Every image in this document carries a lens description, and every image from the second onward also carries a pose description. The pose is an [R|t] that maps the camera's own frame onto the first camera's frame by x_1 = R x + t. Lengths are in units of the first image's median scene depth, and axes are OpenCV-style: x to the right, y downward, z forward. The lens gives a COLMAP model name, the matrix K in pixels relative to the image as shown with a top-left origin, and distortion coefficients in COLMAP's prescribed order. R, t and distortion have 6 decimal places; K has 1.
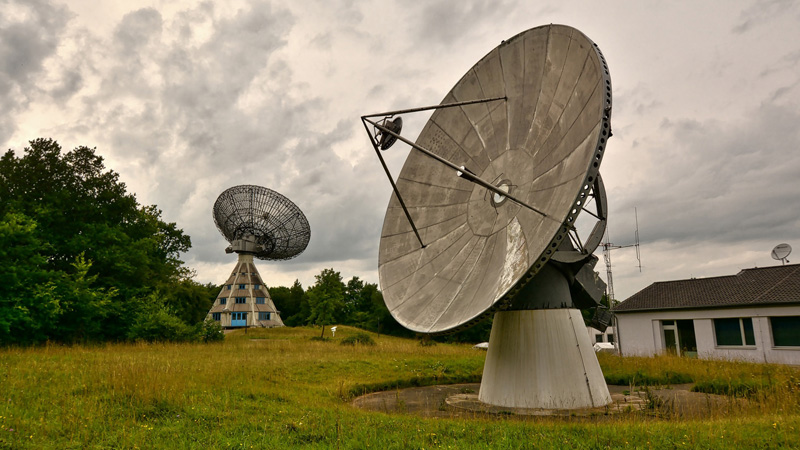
lens RADIAL K [[483.7, 0, 400.0], [0, 483.7, 225.0], [0, 0, 1]] dist [0.002979, -0.000239]
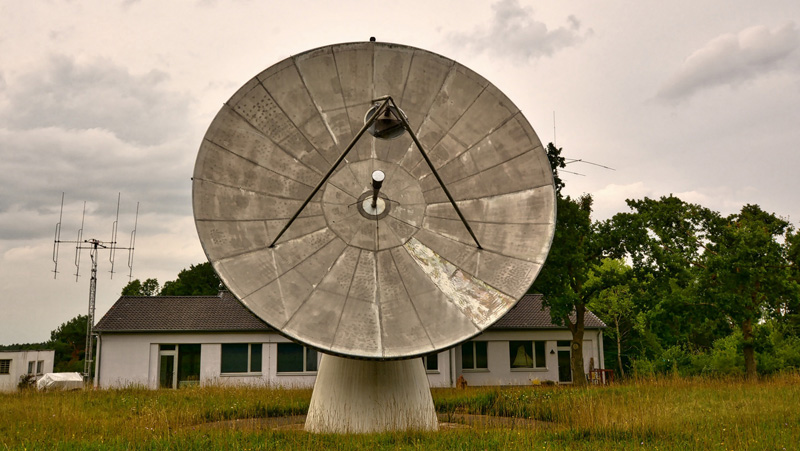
lens RADIAL K [[636.8, 0, 400.0], [0, 636.8, 225.5], [0, 0, 1]] dist [0.000825, 0.001192]
pose [[0.514640, 0.178470, 0.838626, -0.381851], [-0.187461, 0.977854, -0.093060, 0.037393], [-0.836663, -0.109317, 0.536699, 0.149595]]
